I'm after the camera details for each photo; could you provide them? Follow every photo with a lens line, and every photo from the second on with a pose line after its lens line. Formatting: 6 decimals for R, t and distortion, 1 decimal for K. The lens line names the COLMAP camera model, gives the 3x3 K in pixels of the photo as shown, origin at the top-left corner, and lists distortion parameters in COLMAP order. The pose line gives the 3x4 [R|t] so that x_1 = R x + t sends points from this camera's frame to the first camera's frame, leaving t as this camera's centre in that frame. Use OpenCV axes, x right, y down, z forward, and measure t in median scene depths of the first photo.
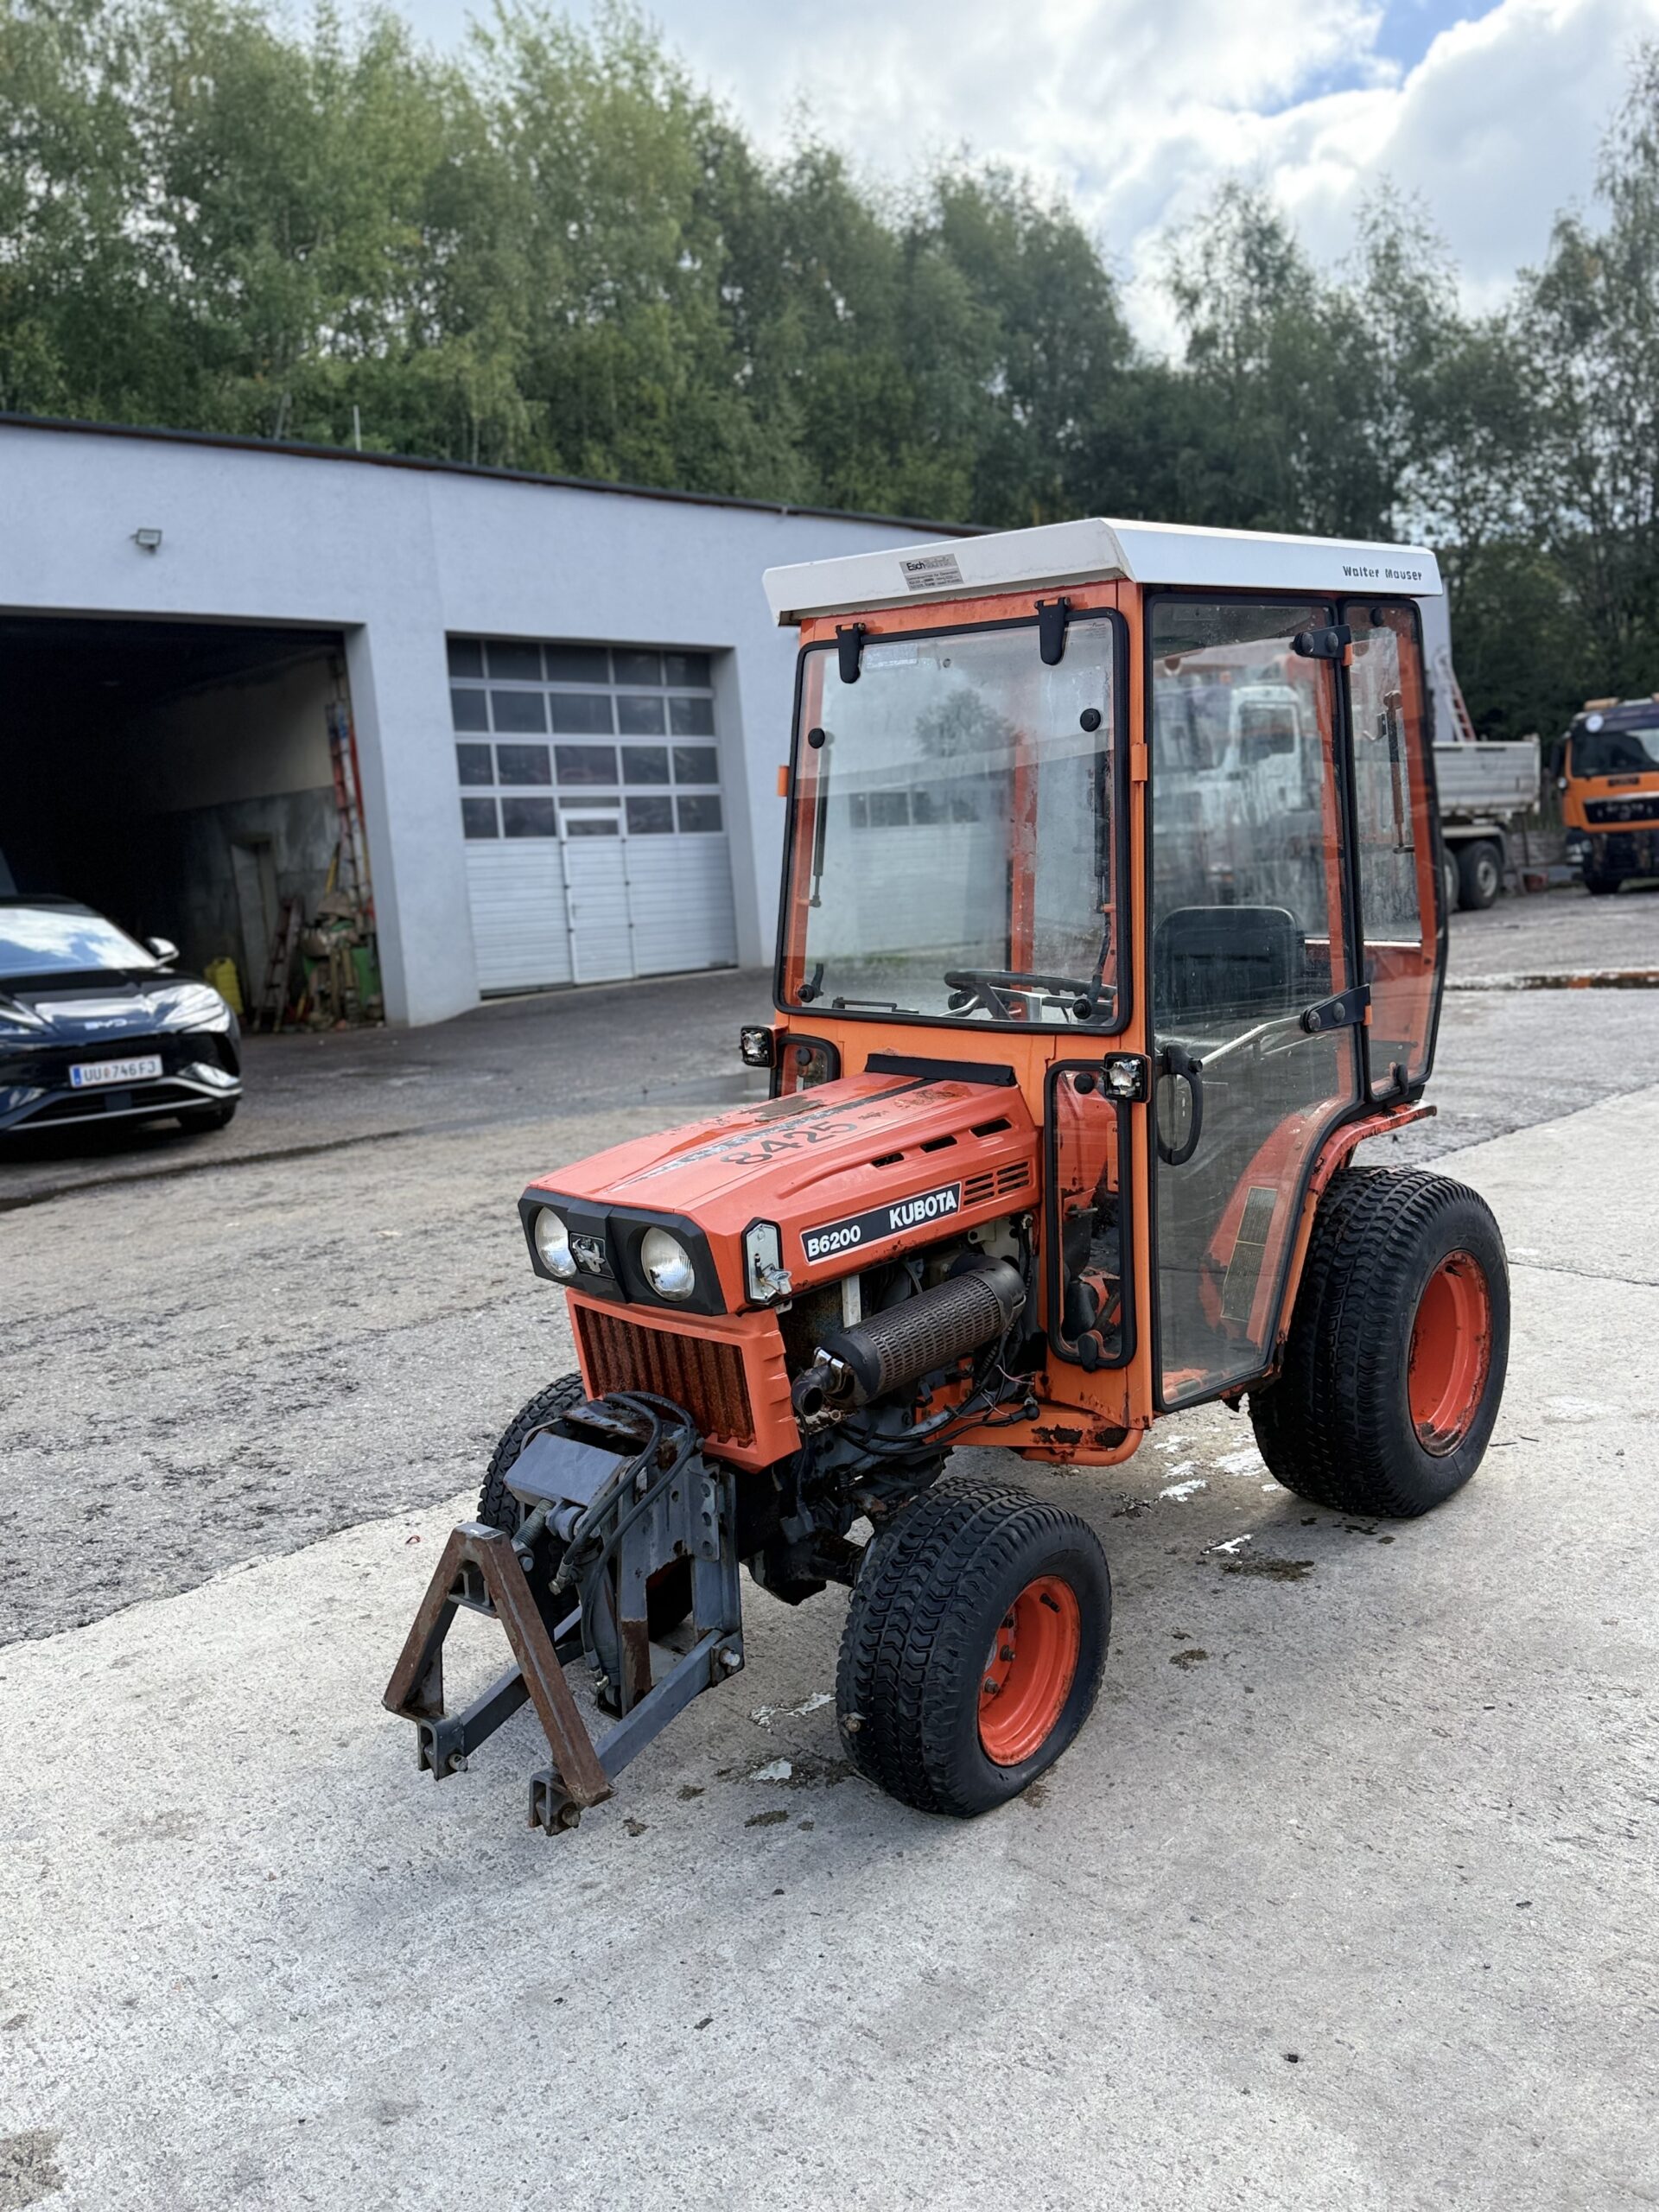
lens RADIAL K [[1786.0, 0, 829.5], [0, 1786.0, 1106.0], [0, 0, 1]] dist [0.145590, -0.232242]
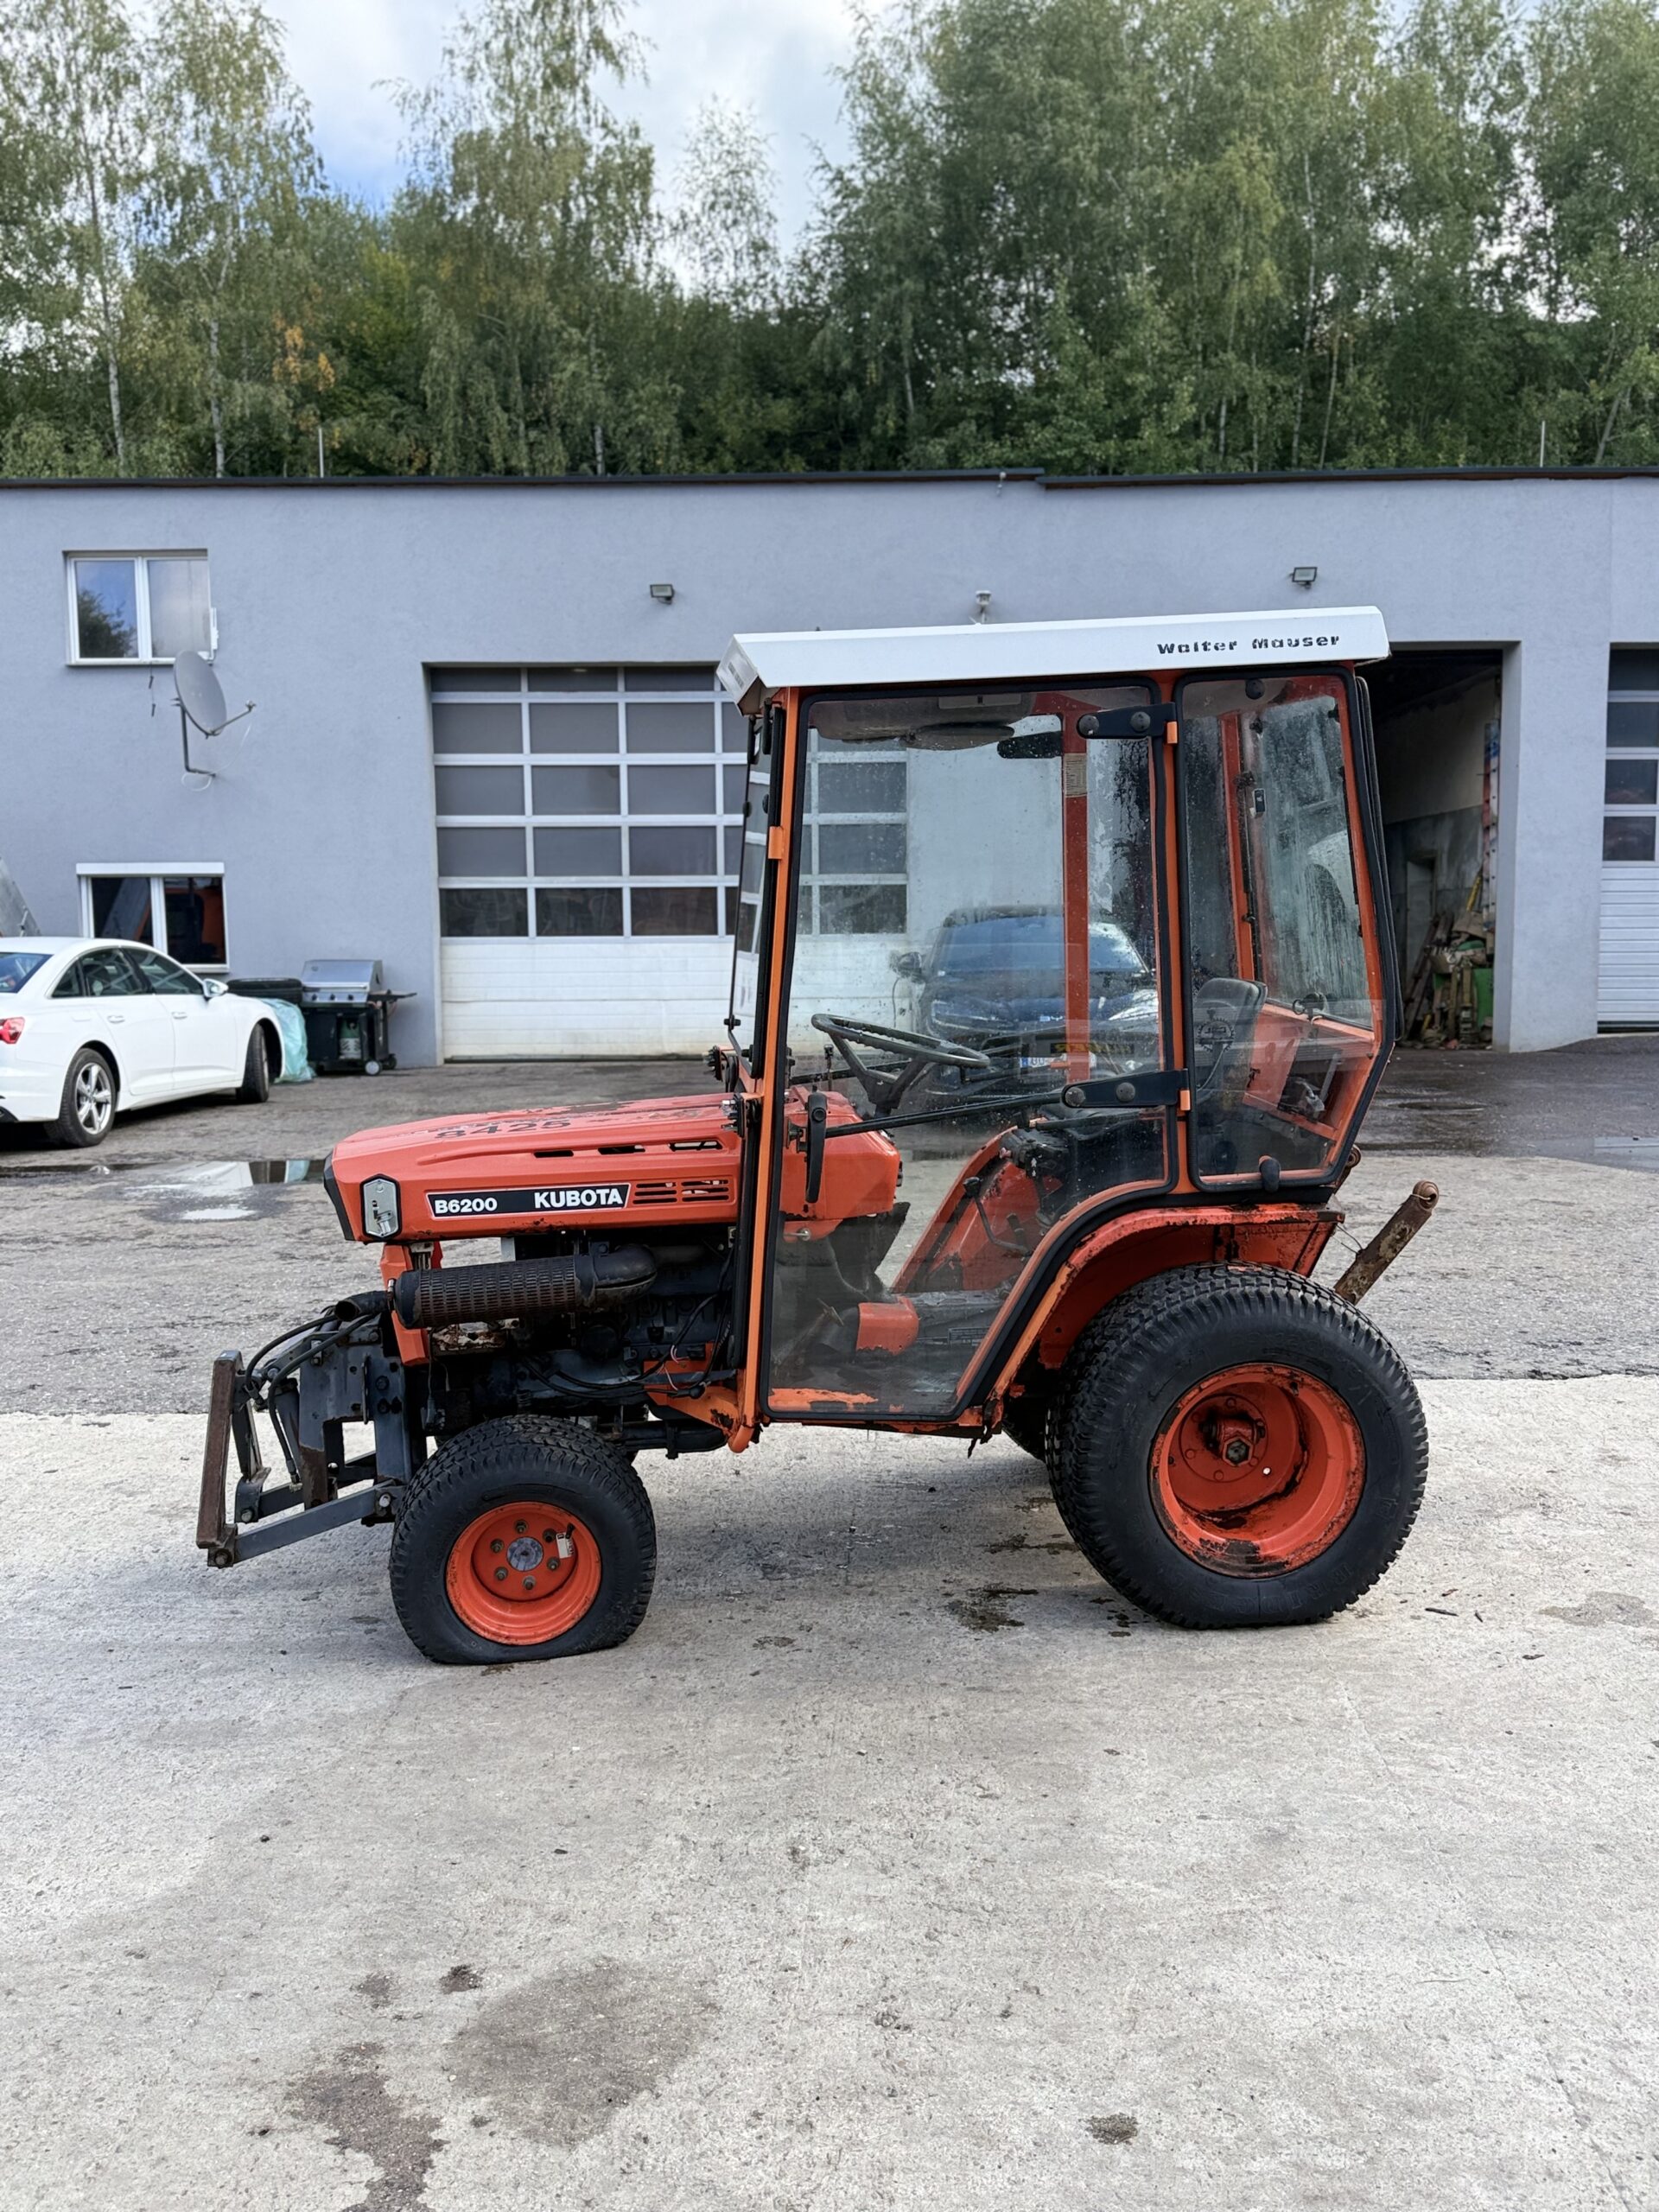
lens RADIAL K [[1789.4, 0, 829.5], [0, 1789.4, 1106.0], [0, 0, 1]] dist [0.137039, -0.248310]
pose [[0.739529, 0.123351, -0.661726, 0.144855], [-0.126222, 0.991040, 0.043675, -0.011853], [0.661185, 0.051226, 0.748472, 0.027416]]
